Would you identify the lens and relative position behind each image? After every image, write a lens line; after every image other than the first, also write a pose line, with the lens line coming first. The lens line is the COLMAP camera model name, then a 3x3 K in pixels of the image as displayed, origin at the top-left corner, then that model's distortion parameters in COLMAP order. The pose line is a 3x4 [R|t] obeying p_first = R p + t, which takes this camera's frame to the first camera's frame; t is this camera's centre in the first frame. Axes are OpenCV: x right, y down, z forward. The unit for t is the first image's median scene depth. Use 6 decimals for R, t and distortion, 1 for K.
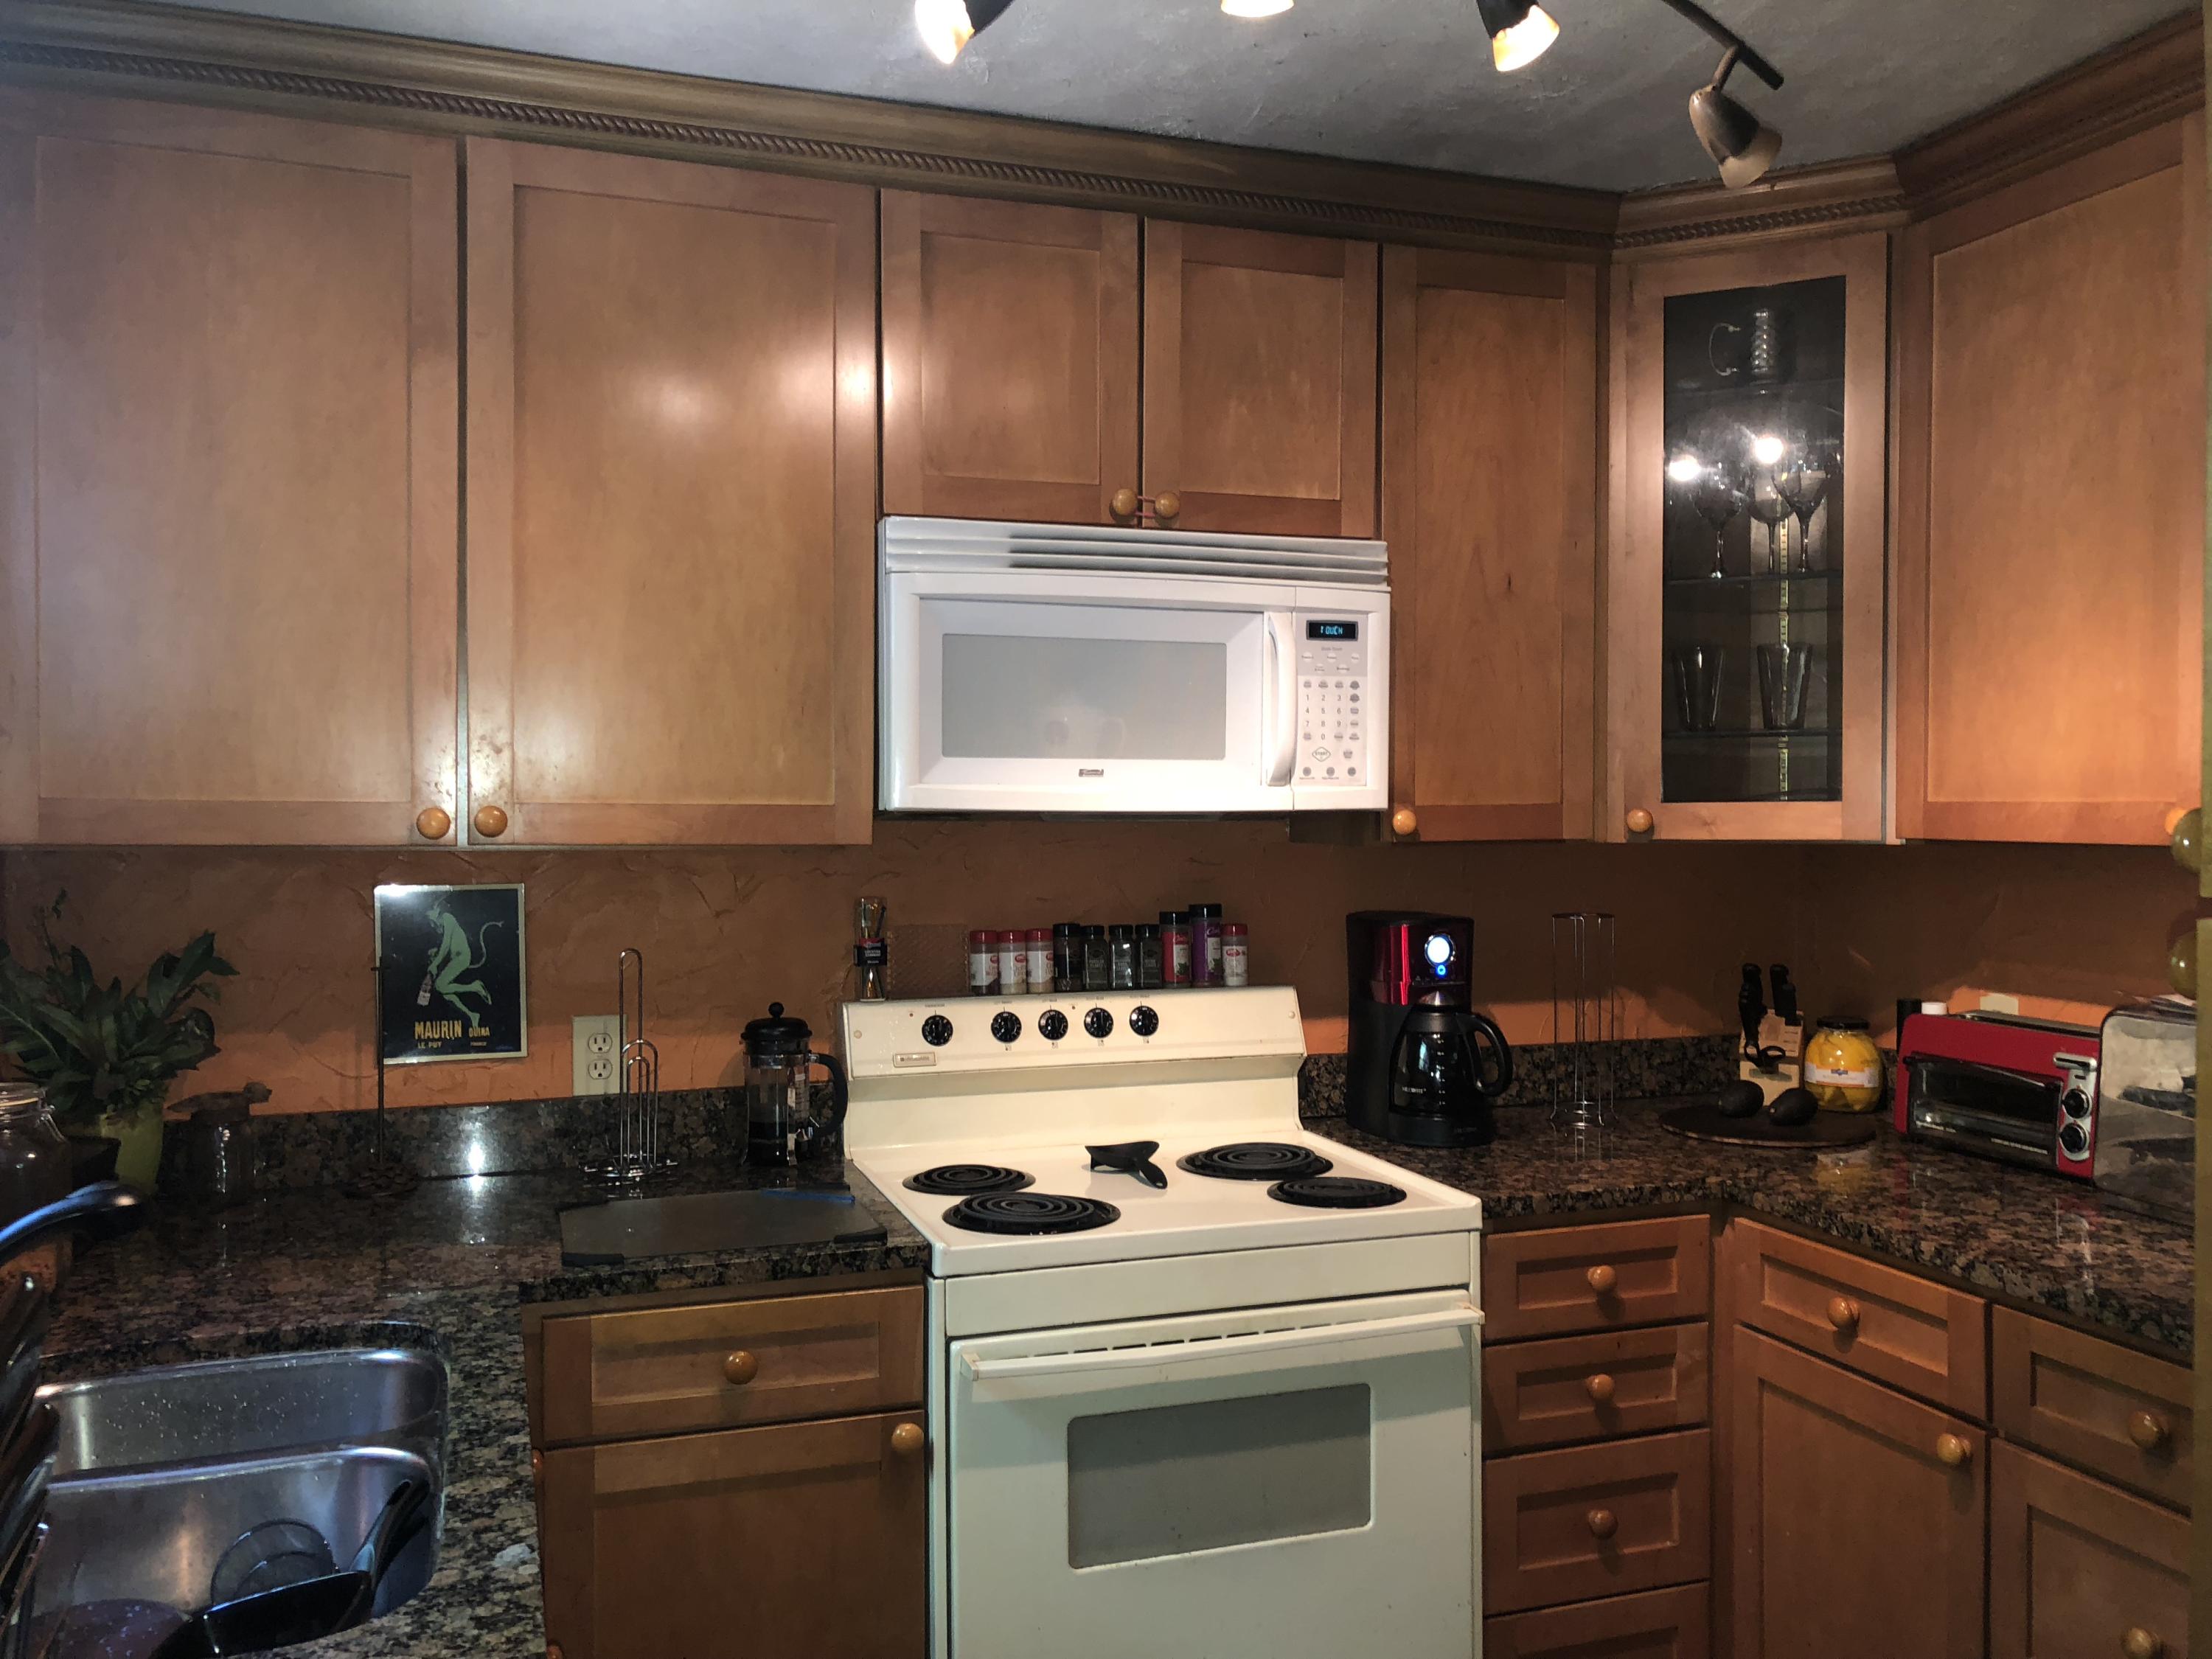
lens RADIAL K [[1830.4, 0, 1107.7], [0, 1830.4, 841.7], [0, 0, 1]] dist [0.120603, -0.311904]
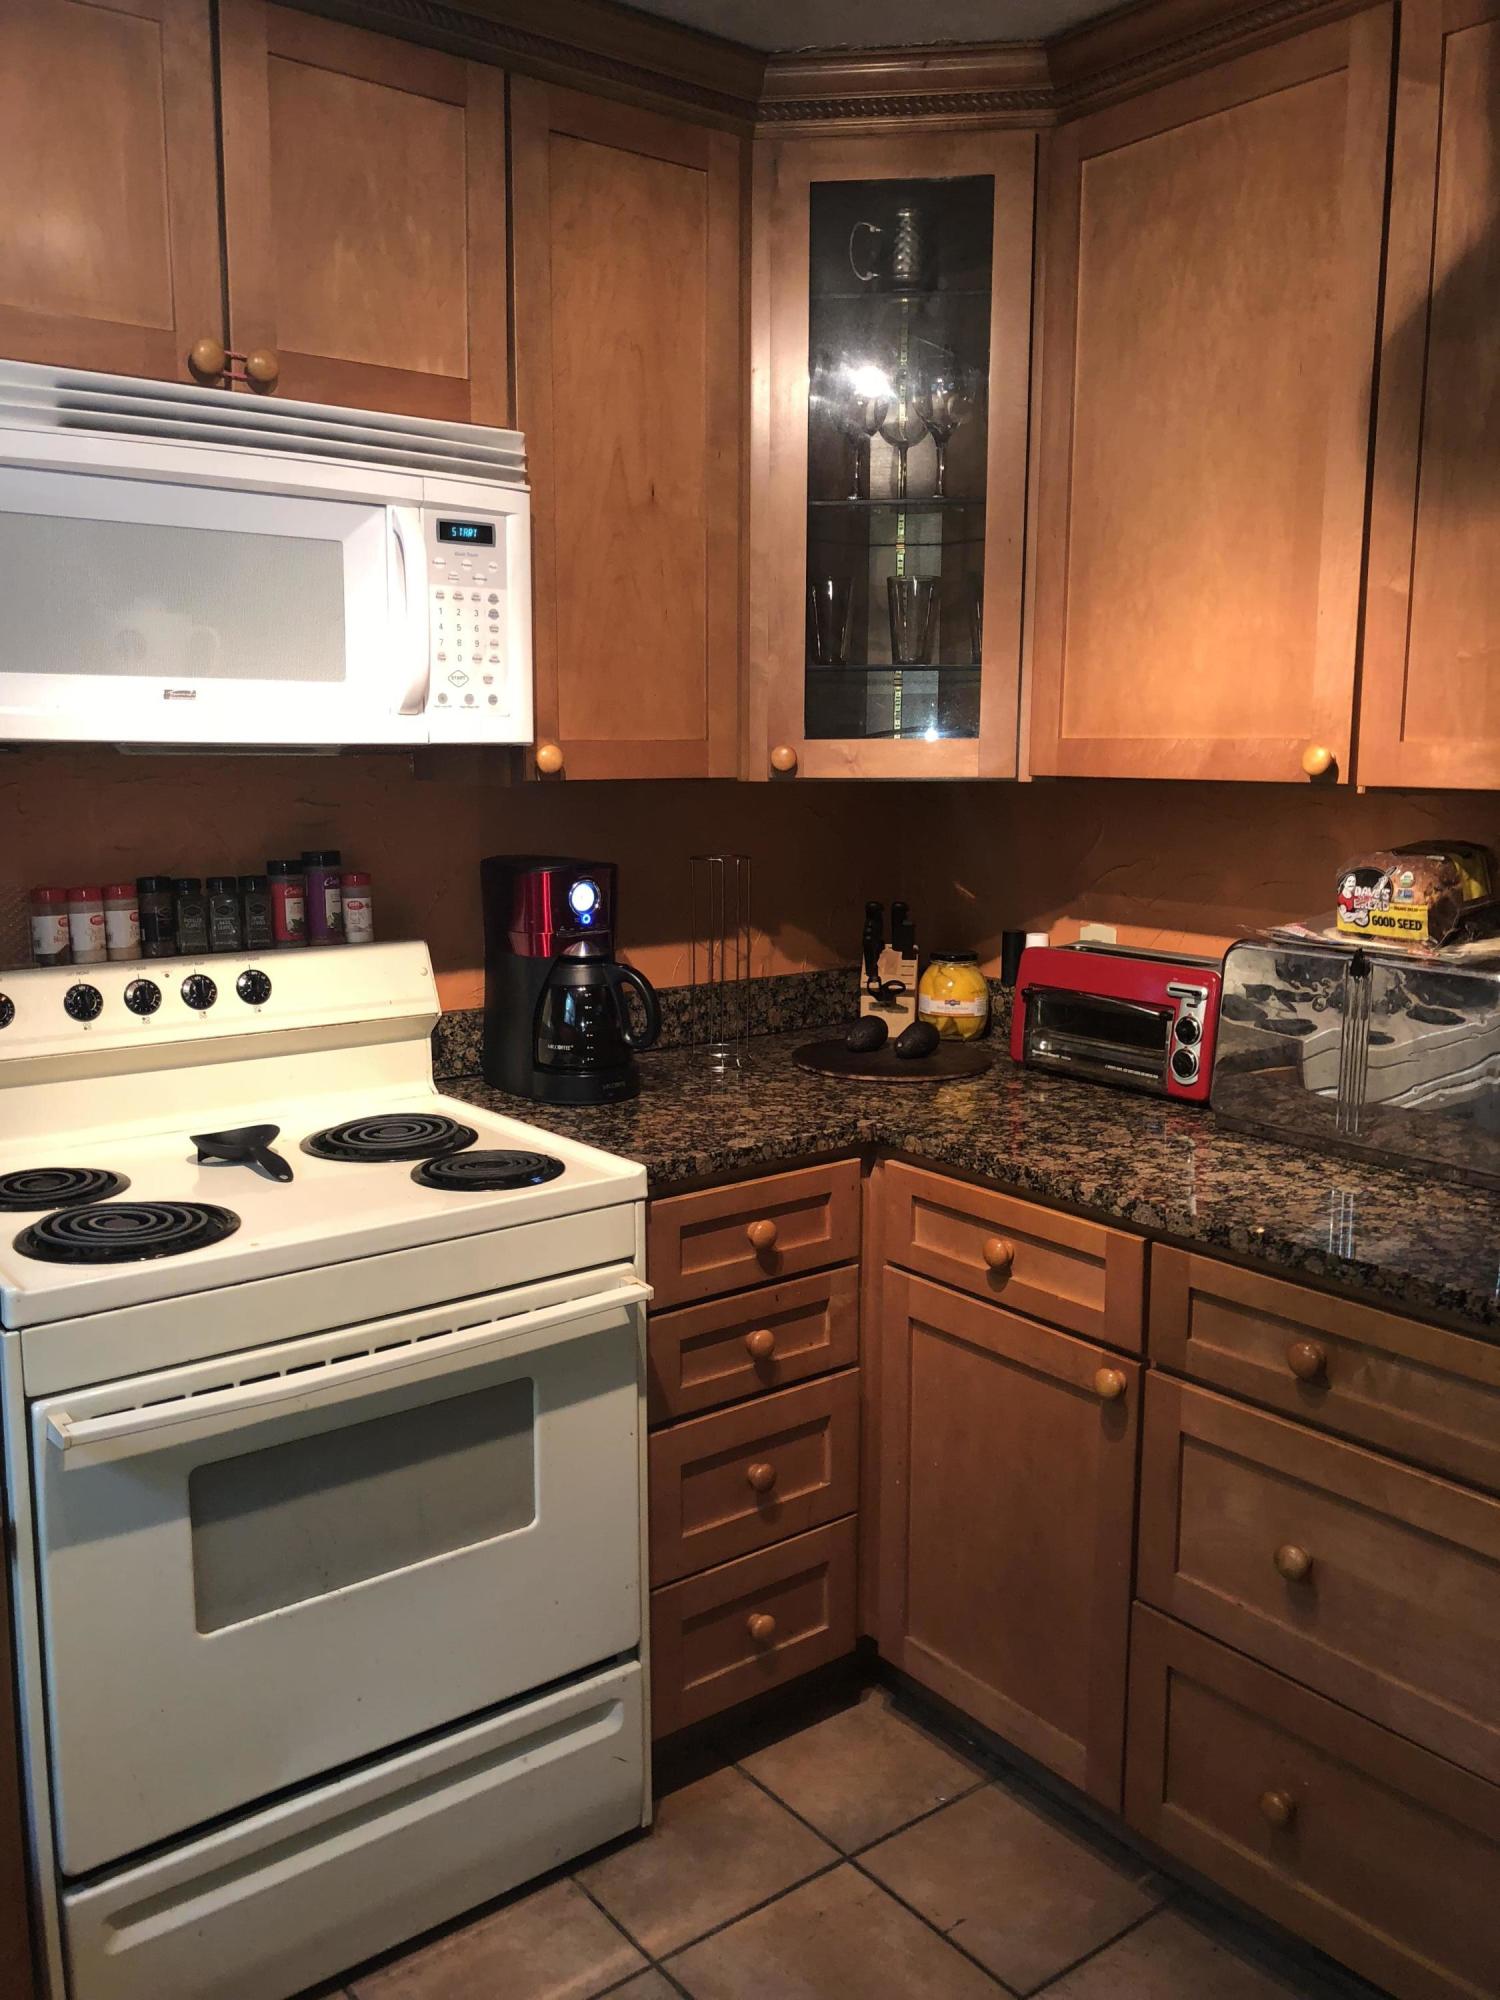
lens RADIAL K [[1655.0, 0, 746.5], [0, 1655.0, 990.3], [0, 0, 1]] dist [0.120603, -0.311904]
pose [[0.947180, -0.041798, 0.317968, -0.011570], [0.000704, 0.991739, 0.128270, -0.002207], [-0.320702, -0.121270, 0.939385, 0.190308]]
